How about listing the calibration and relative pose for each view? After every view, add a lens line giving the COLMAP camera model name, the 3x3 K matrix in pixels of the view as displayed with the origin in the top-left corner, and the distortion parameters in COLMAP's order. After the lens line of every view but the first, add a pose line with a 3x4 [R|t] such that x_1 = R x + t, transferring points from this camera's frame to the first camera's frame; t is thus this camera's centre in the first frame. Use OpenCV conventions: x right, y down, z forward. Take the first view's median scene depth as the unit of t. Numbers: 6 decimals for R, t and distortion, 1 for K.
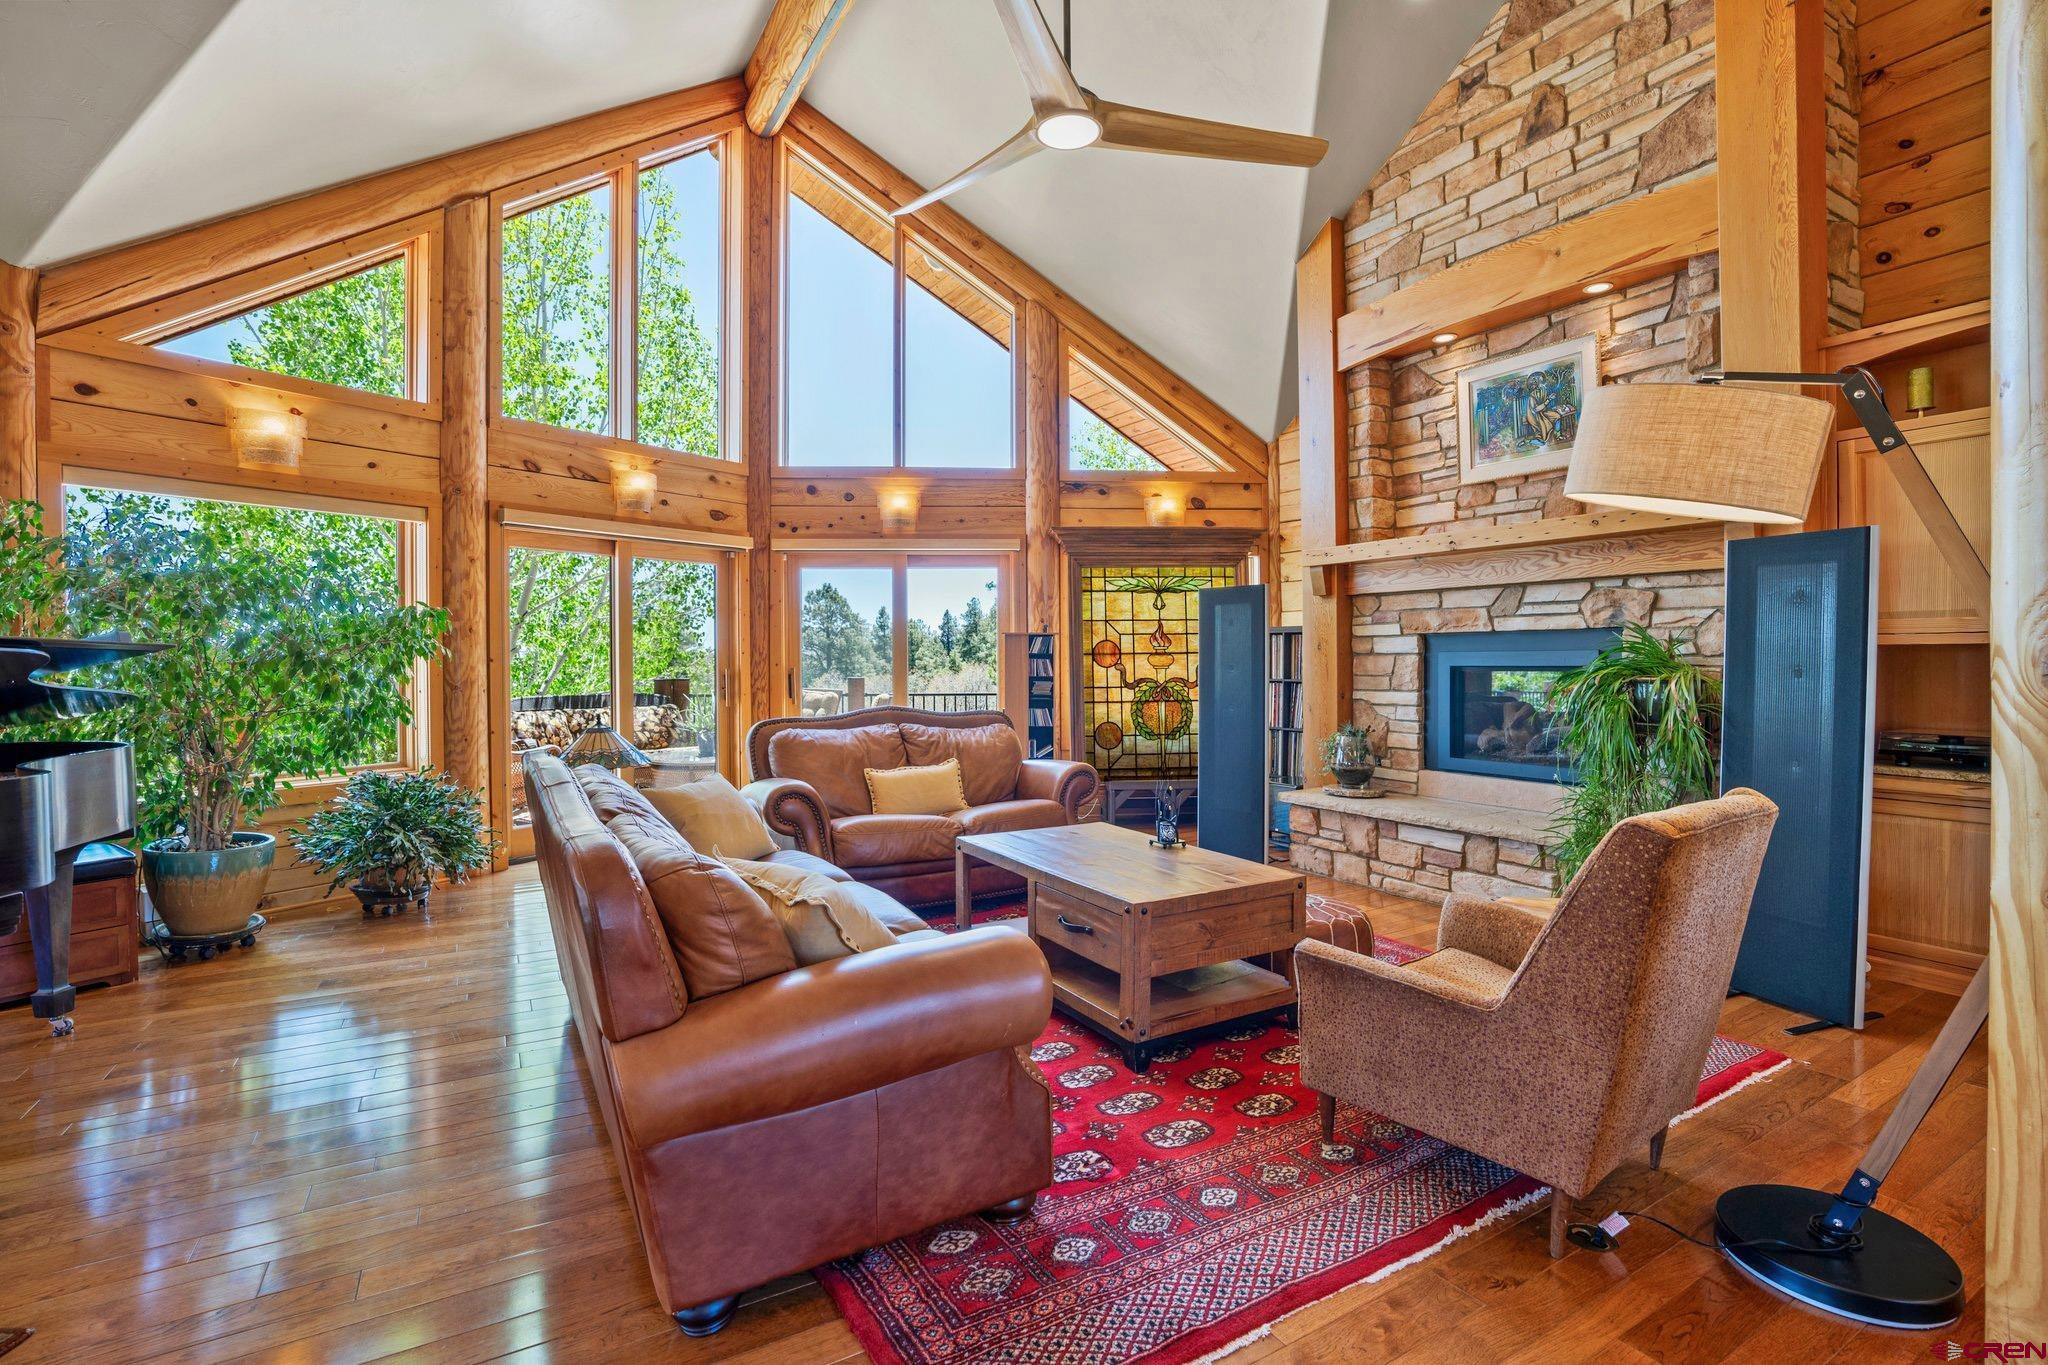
lens RADIAL K [[950.9, 0, 1032.2], [0, 950.9, 658.6], [0, 0, 1]] dist [-0.063574, 0.023783]
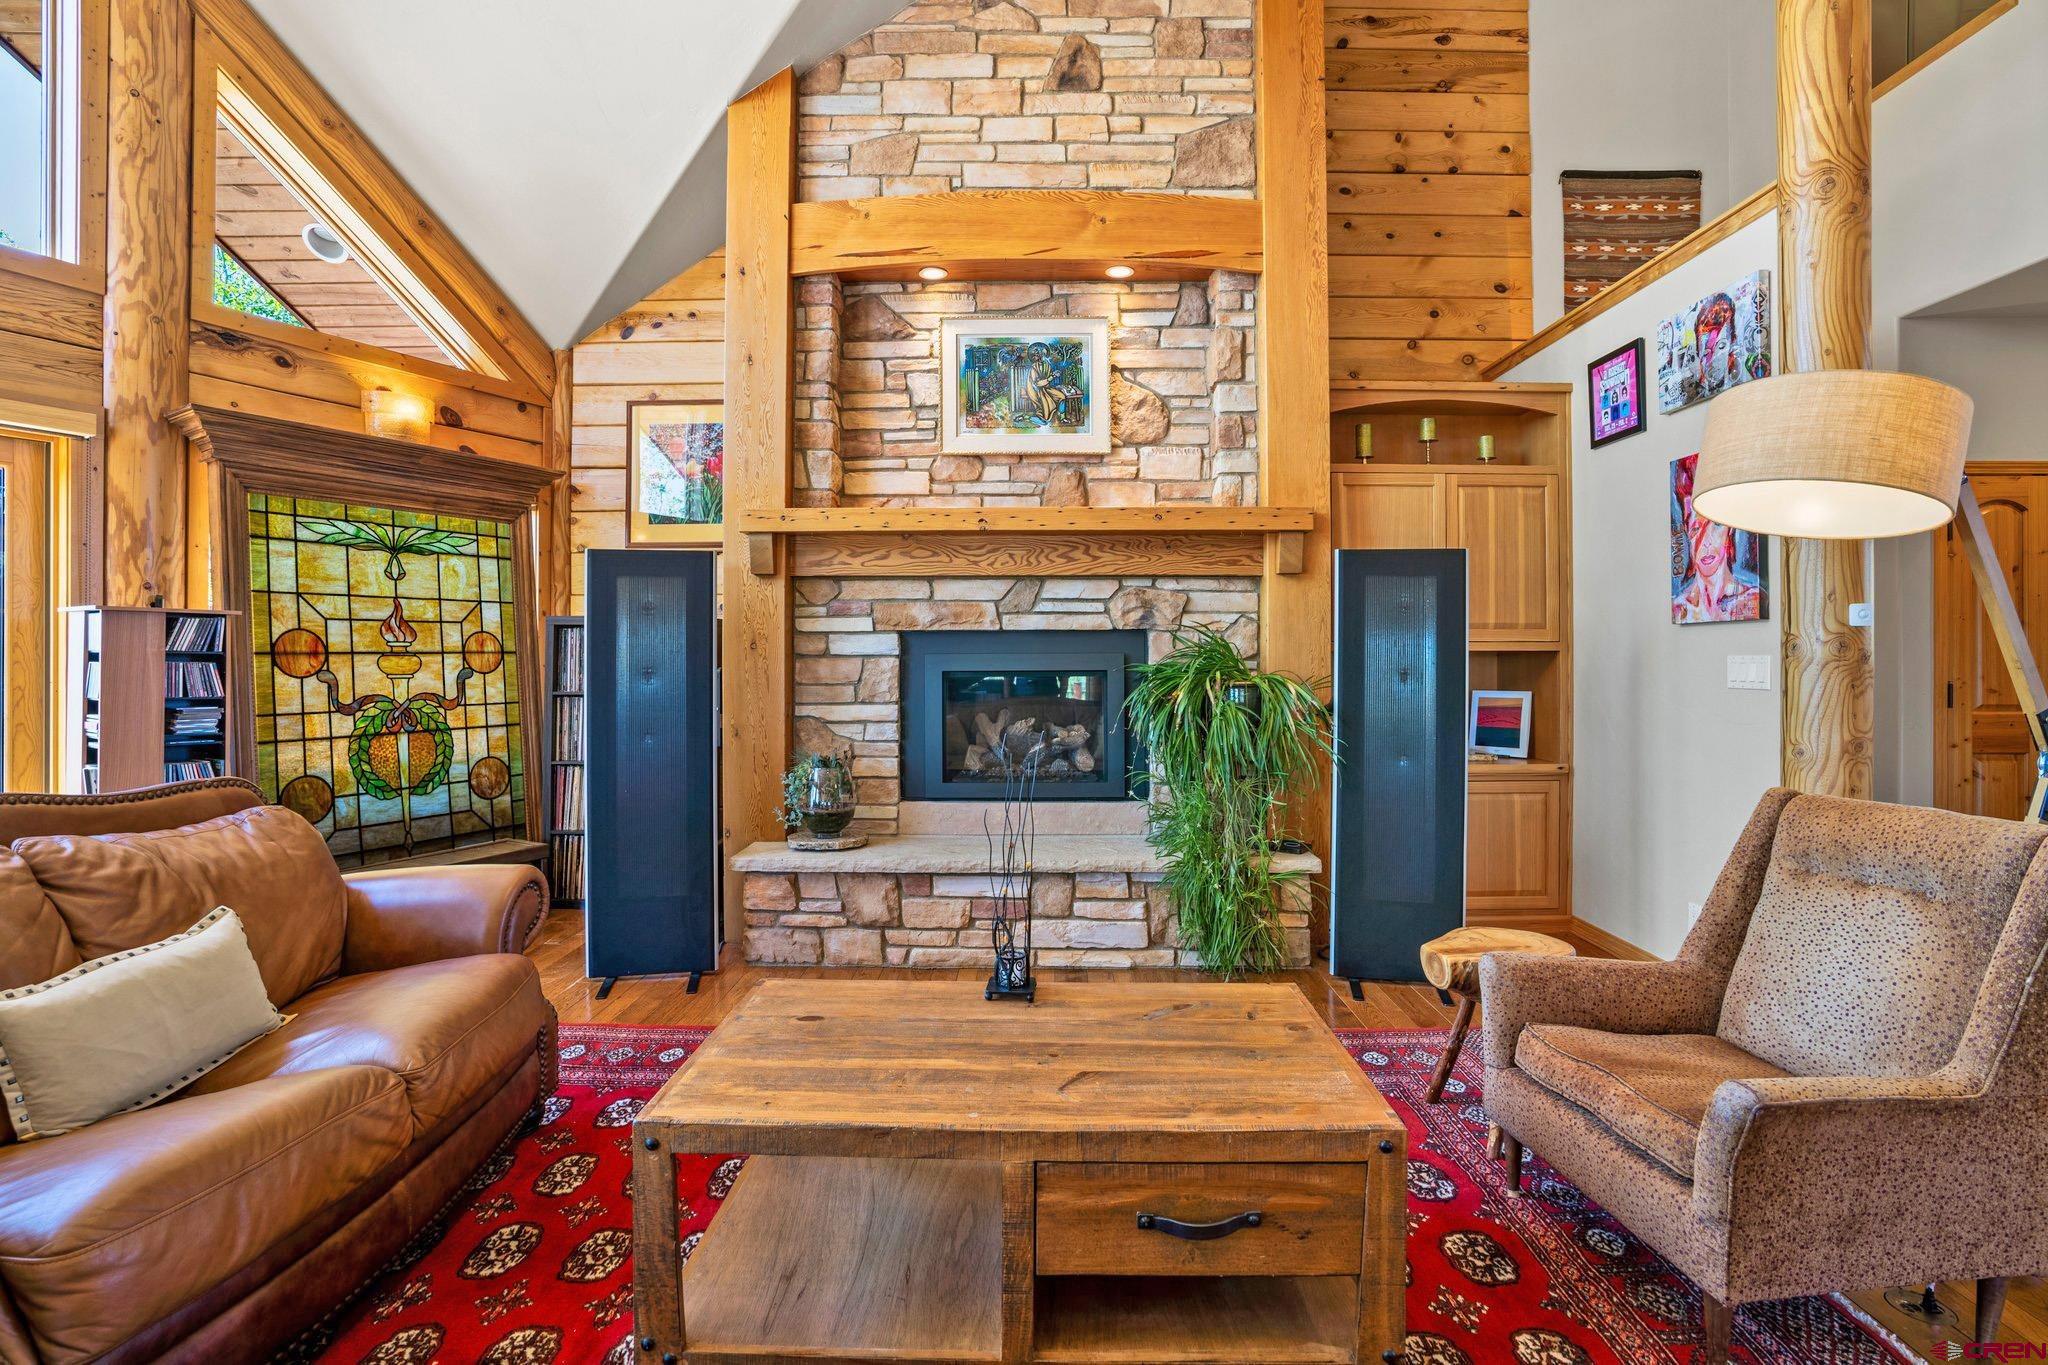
lens RADIAL K [[983.4, 0, 1033.1], [0, 983.4, 650.3], [0, 0, 1]] dist [-0.075677, 0.031860]
pose [[0.517079, 0.010562, 0.855872, -0.238442], [-0.000116, 0.999925, -0.012270, 0.000160], [-0.855938, 0.006245, 0.517041, 0.471390]]
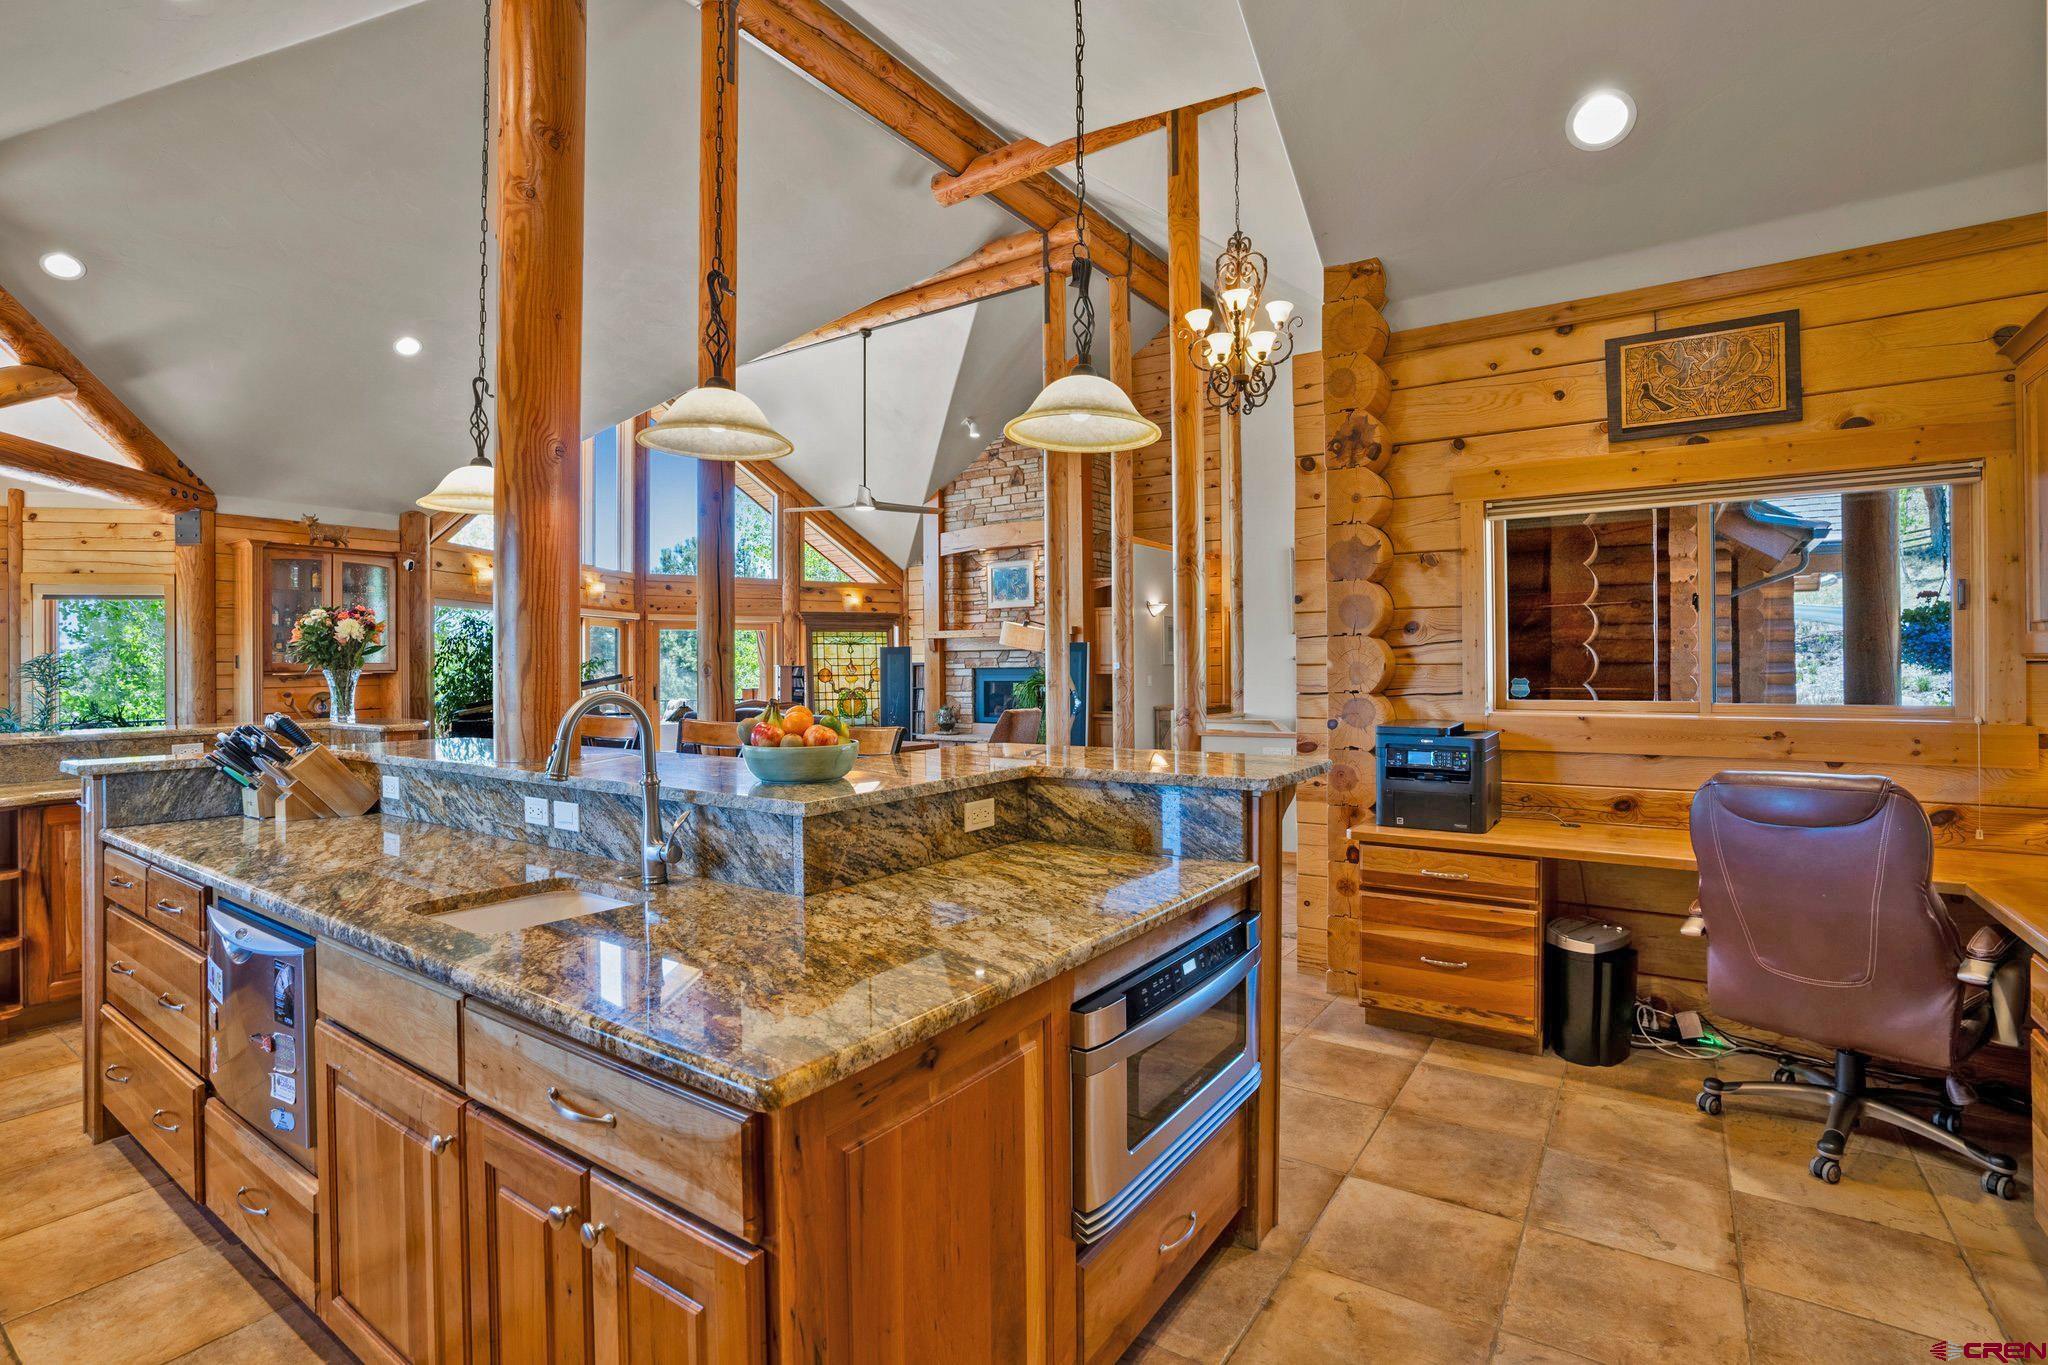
lens RADIAL K [[964.2, 0, 1023.1], [0, 964.2, 668.2], [0, 0, 1]] dist [-0.071101, 0.022633]
pose [[0.907269, -0.000288, 0.420550, -0.530037], [0.002440, 0.999987, -0.004579, -0.013845], [-0.420543, 0.005181, 0.907258, -1.347491]]
